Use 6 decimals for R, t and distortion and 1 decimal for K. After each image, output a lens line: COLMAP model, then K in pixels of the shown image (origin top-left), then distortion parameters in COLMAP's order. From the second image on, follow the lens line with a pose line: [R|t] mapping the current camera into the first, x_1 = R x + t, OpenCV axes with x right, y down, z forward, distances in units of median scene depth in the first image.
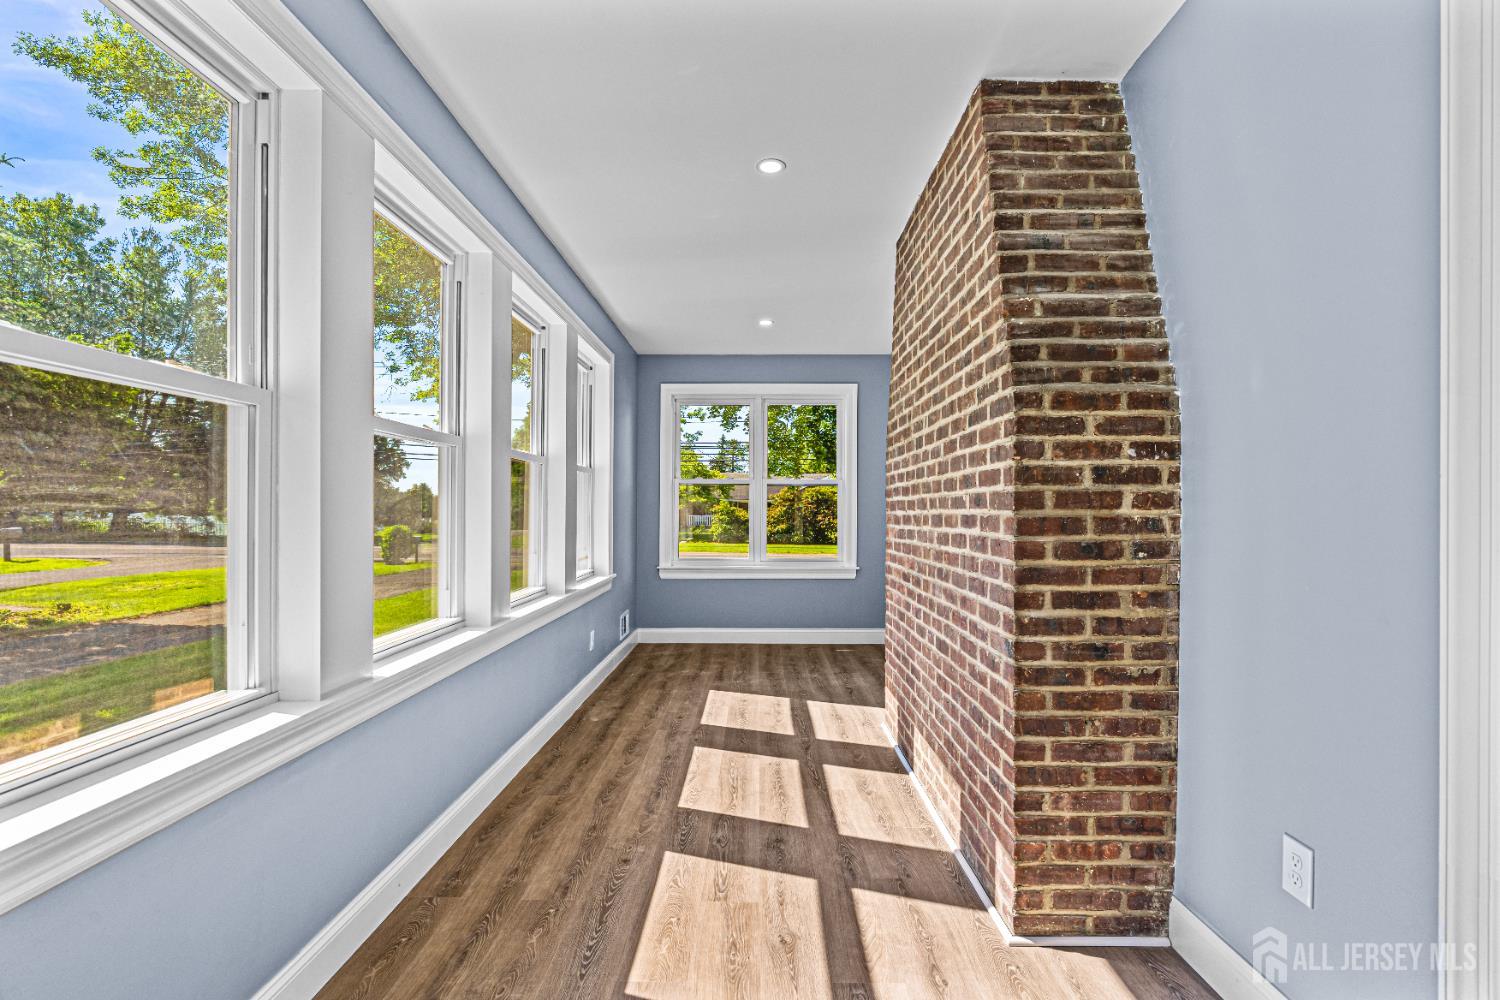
lens RADIAL K [[677.6, 0, 748.8], [0, 677.6, 504.5], [0, 0, 1]] dist [-0.004264, 0.002019]
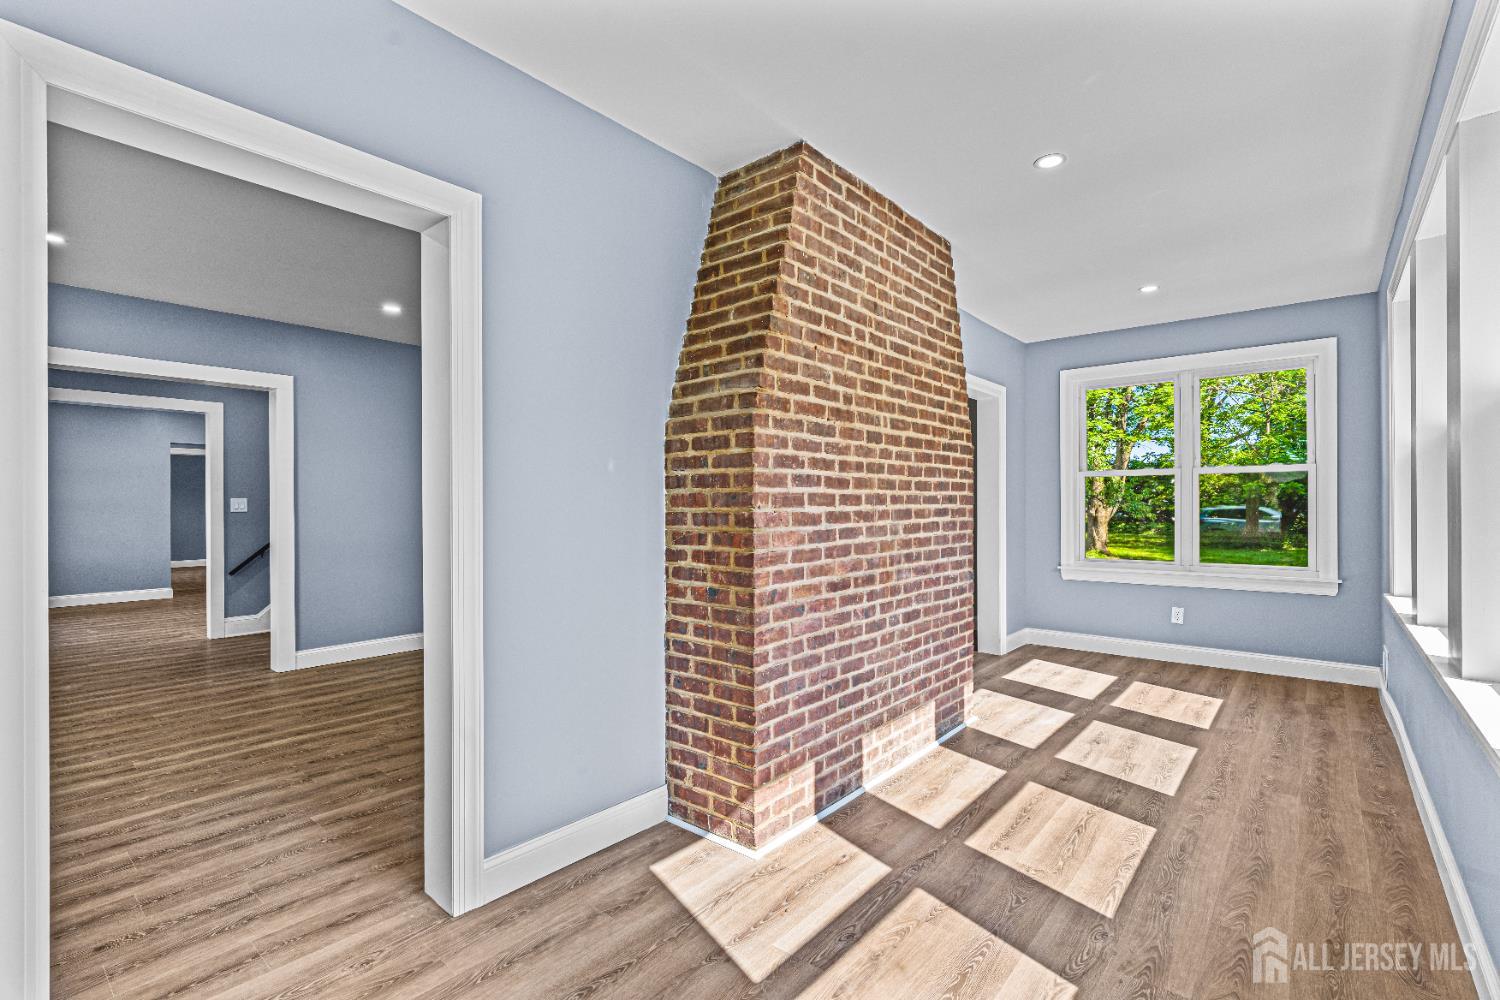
lens RADIAL K [[677.6, 0, 757.2], [0, 677.6, 486.2], [0, 0, 1]] dist [-0.004264, 0.002019]
pose [[-0.779326, 0.018159, 0.626356, -0.271287], [-0.005582, 0.999339, -0.035918, 0.018940], [-0.626594, -0.031488, -0.778709, 2.114639]]
